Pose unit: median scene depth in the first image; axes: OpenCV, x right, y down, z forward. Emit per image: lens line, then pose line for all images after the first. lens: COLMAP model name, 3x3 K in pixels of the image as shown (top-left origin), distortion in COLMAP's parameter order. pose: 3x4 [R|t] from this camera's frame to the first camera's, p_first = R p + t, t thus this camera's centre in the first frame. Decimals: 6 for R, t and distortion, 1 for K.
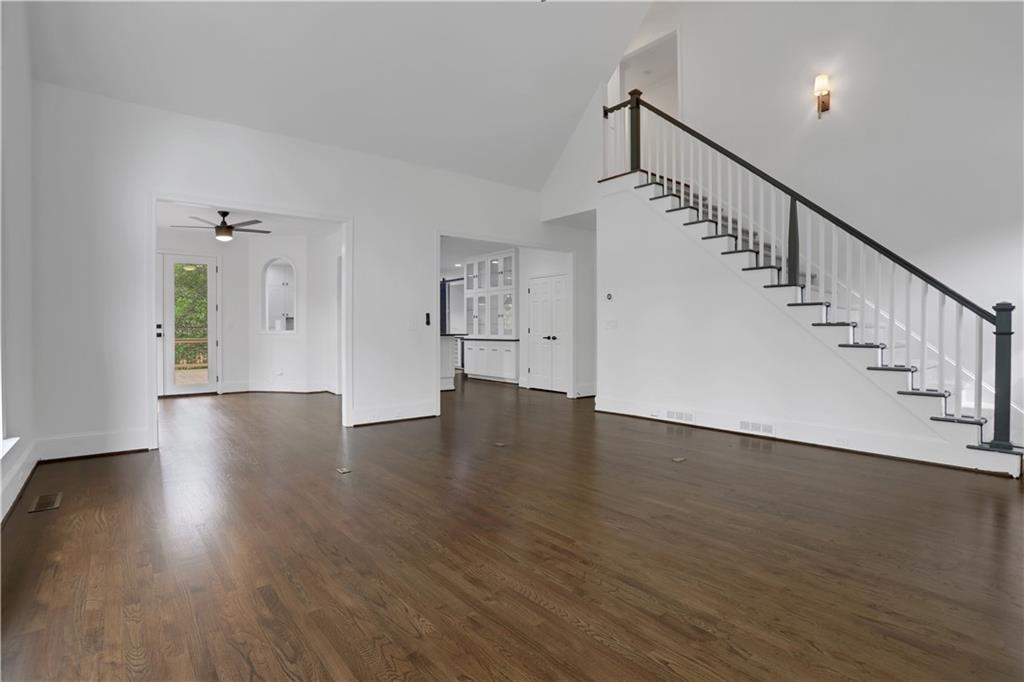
lens RADIAL K [[520.5, 0, 517.2], [0, 520.5, 334.0], [0, 0, 1]] dist [0.001566, 0.000294]
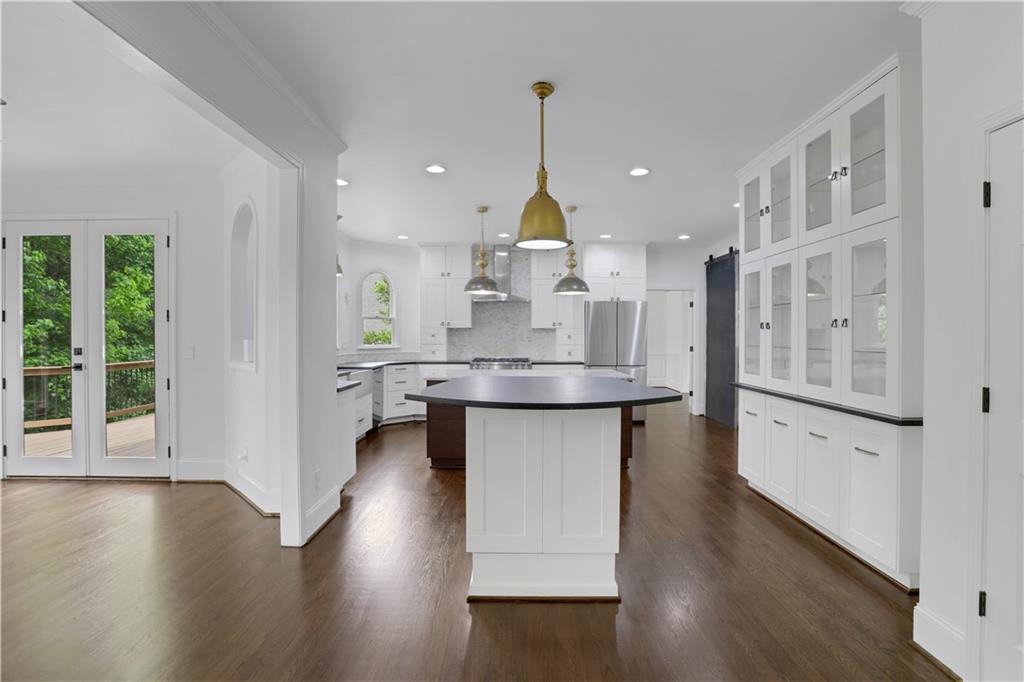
lens RADIAL K [[516.8, 0, 510.8], [0, 516.8, 334.3], [0, 0, 1]] dist [-0.023649, 0.000927]
pose [[0.781443, 0.003043, -0.623970, 0.002309], [-0.008063, 0.999954, -0.005220, -0.028955], [0.623925, 0.009110, 0.781431, 0.746533]]
